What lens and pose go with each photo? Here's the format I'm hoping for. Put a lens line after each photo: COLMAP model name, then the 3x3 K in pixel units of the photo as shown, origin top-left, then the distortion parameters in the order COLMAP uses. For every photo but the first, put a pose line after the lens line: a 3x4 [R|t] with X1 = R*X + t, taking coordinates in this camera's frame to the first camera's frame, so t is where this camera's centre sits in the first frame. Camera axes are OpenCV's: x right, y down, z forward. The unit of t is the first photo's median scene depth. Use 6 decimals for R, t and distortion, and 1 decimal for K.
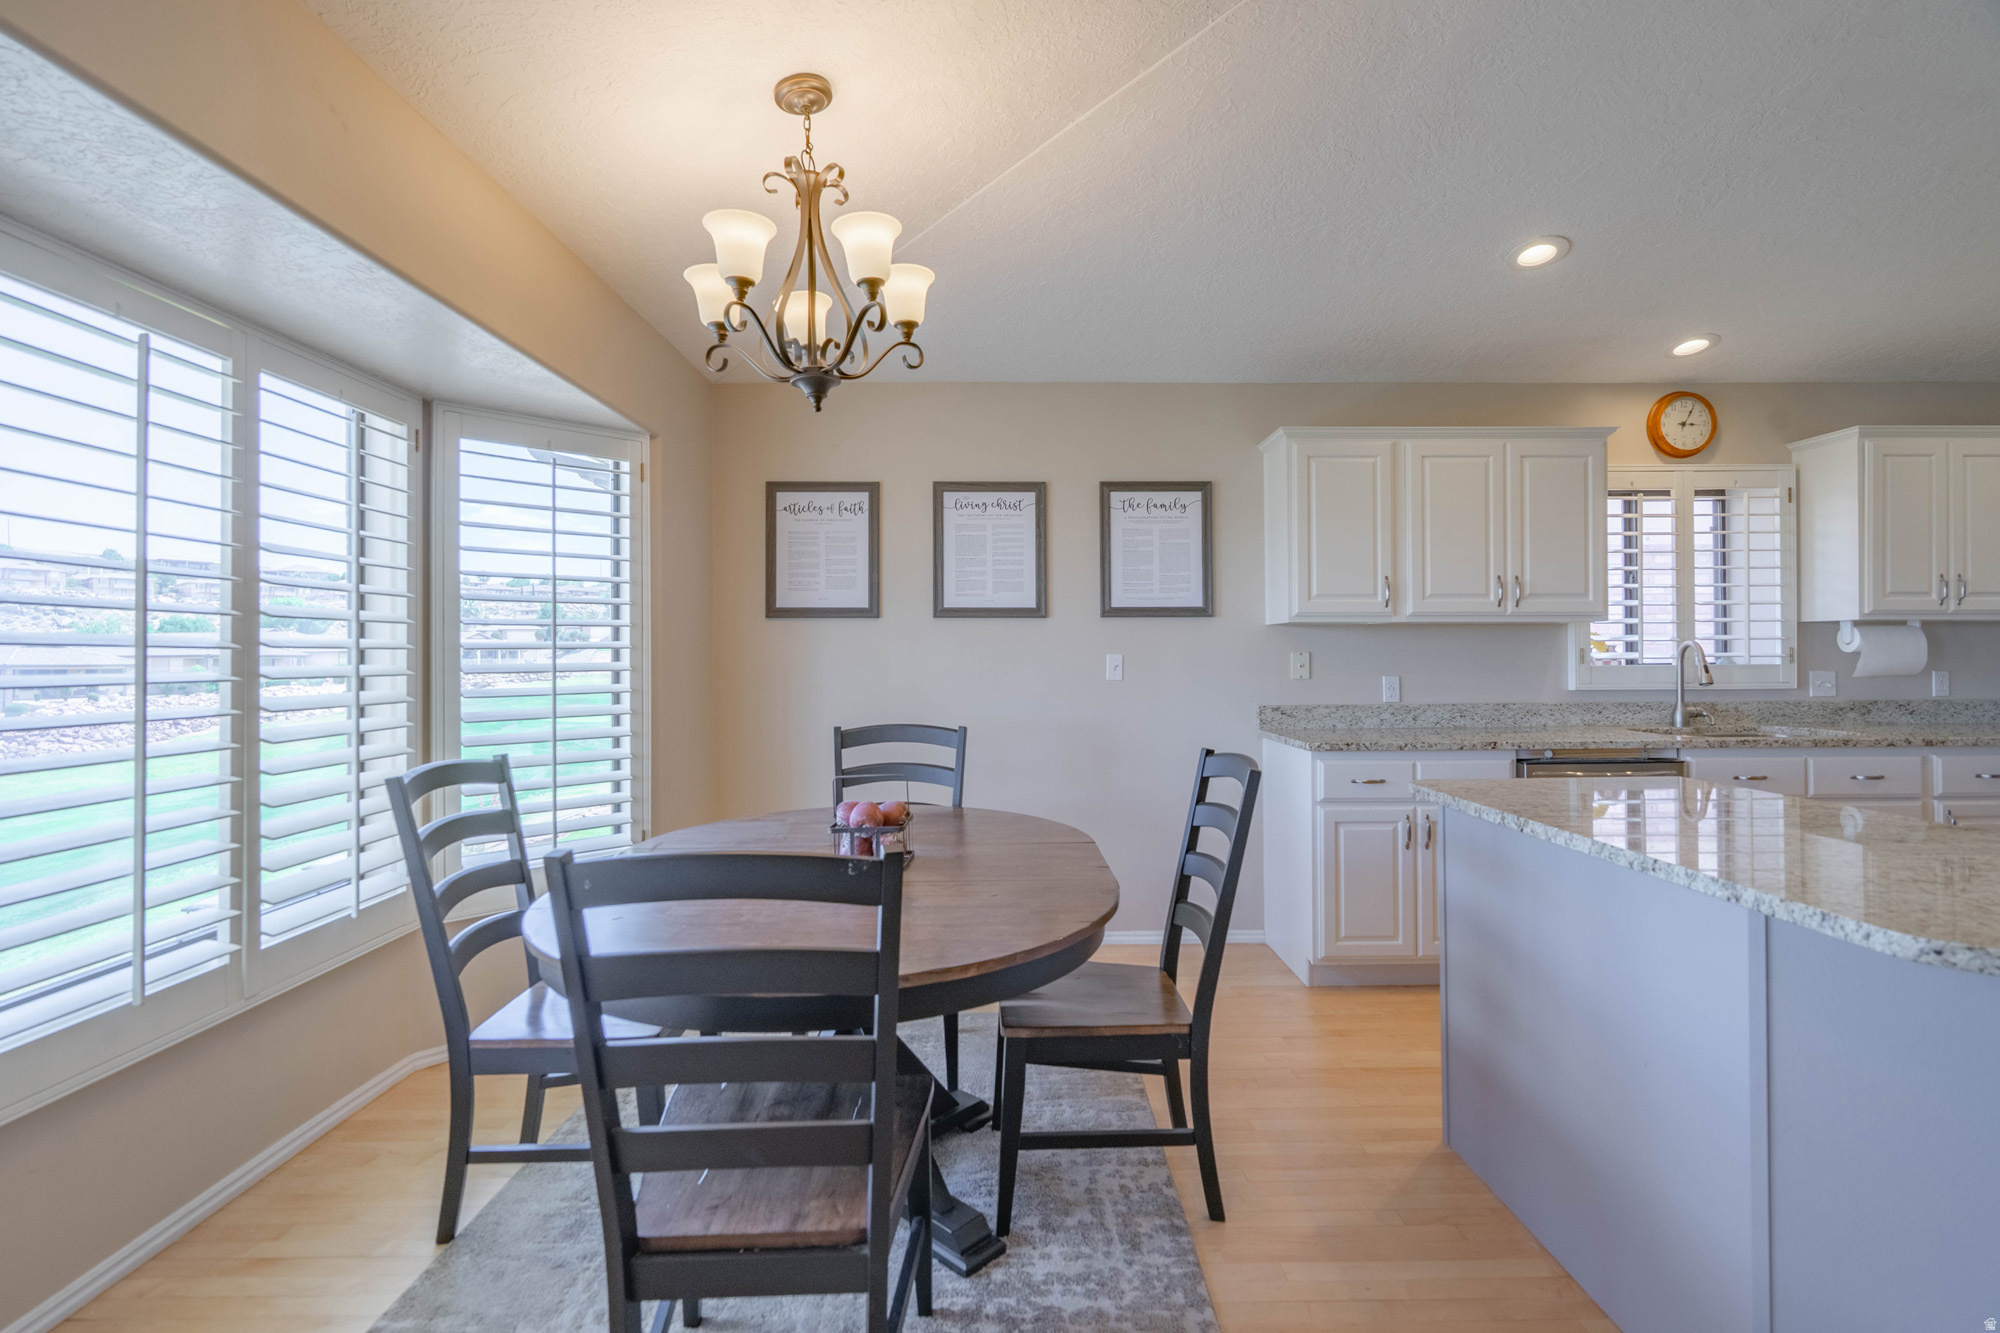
lens RADIAL K [[904.8, 0, 1009.6], [0, 904.8, 655.3], [0, 0, 1]] dist [-0.002584, 0.001894]
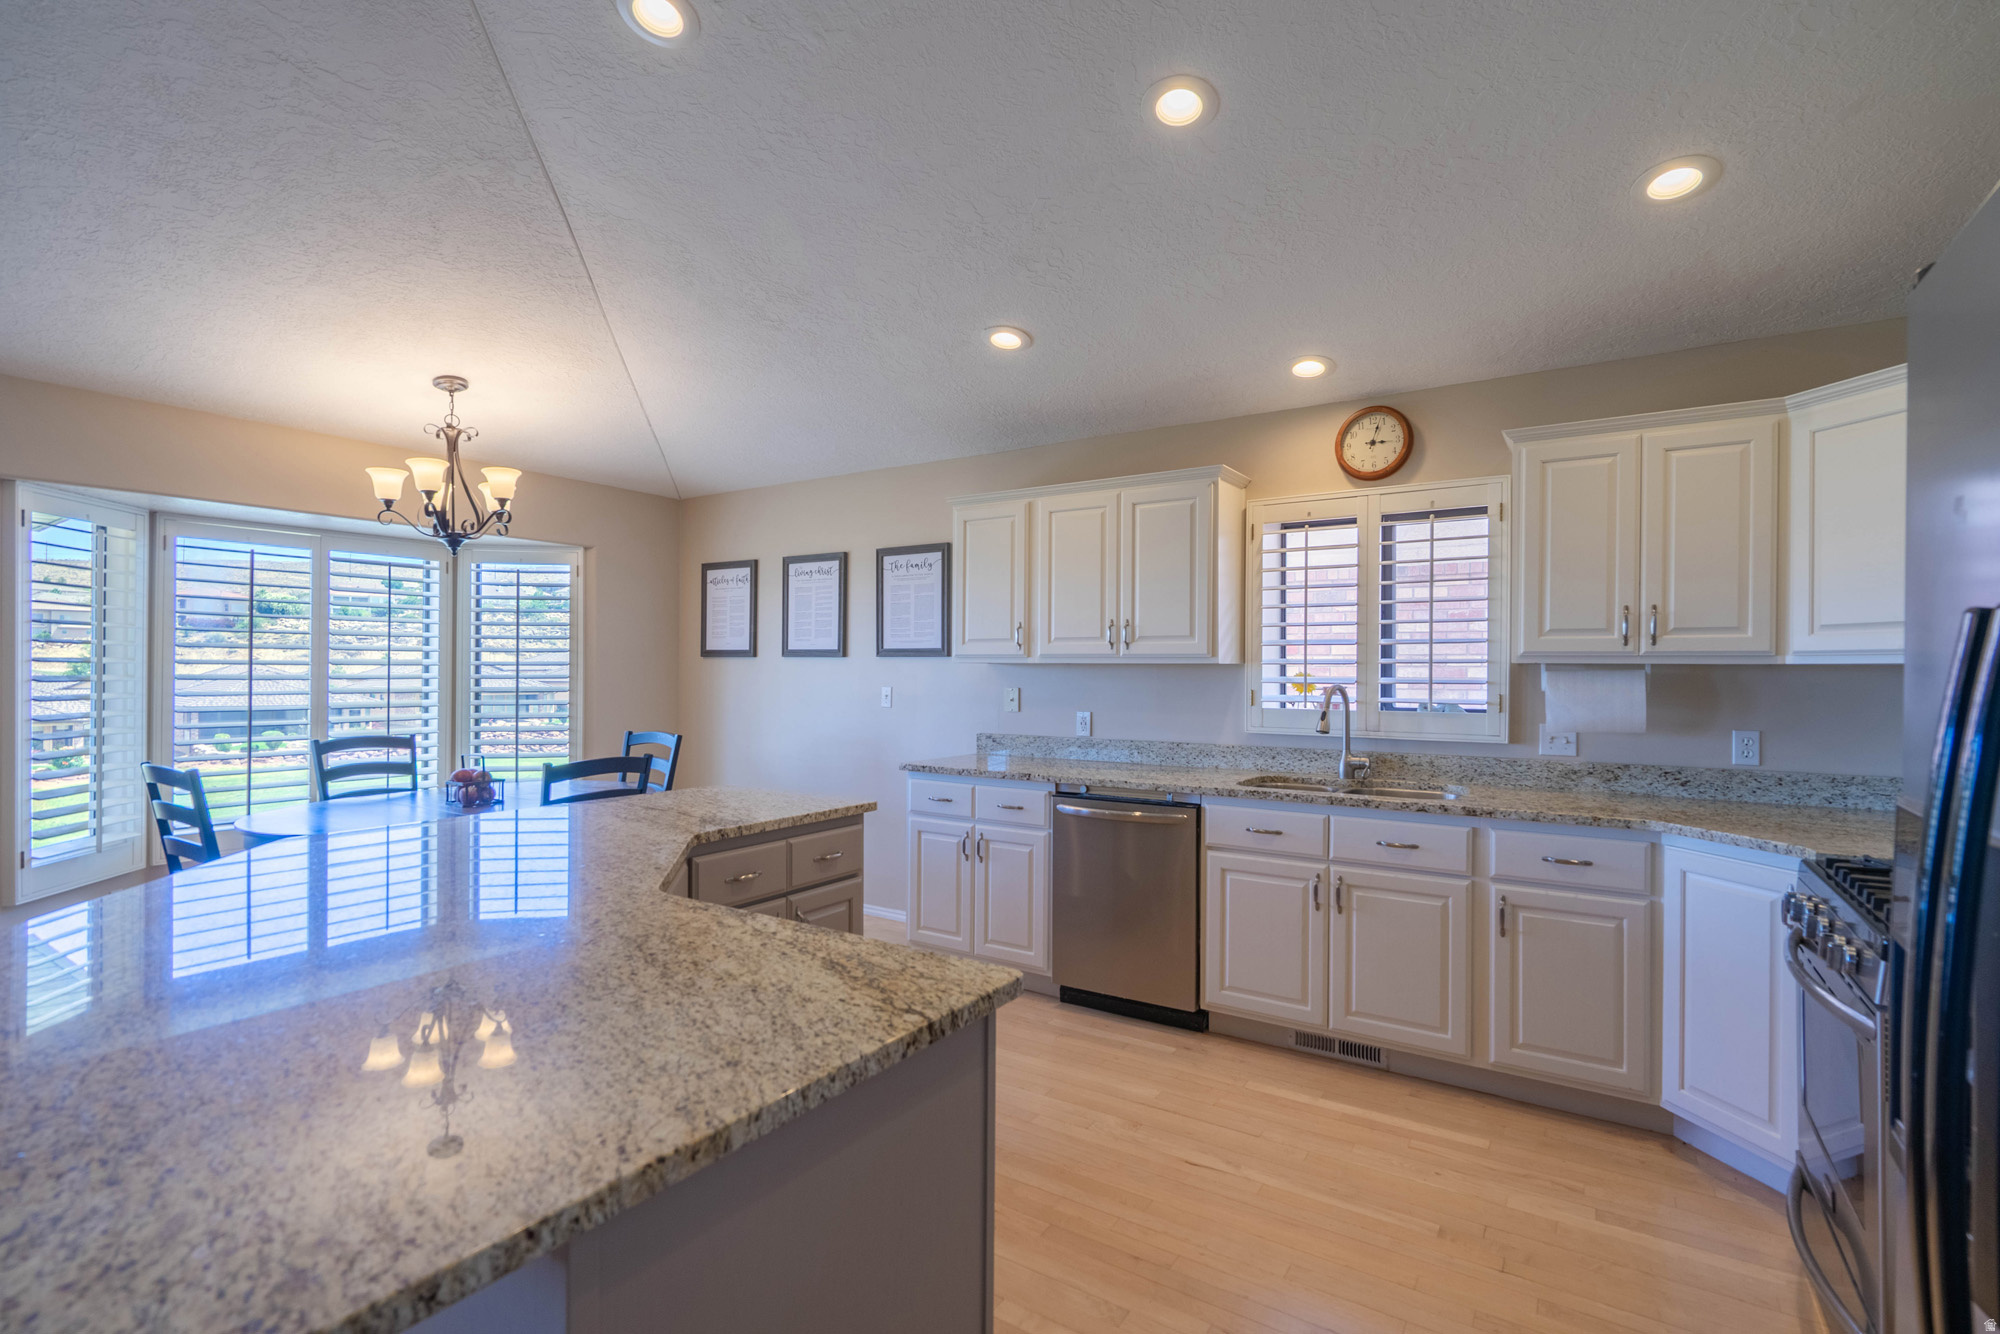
lens RADIAL K [[904.8, 0, 996.2], [0, 904.8, 670.1], [0, 0, 1]] dist [-0.002584, 0.001894]
pose [[0.831820, 0.009583, -0.554962, 0.937911], [-0.011401, 0.999935, 0.000179, -0.025633], [0.554928, 0.006179, 0.831875, 0.045695]]
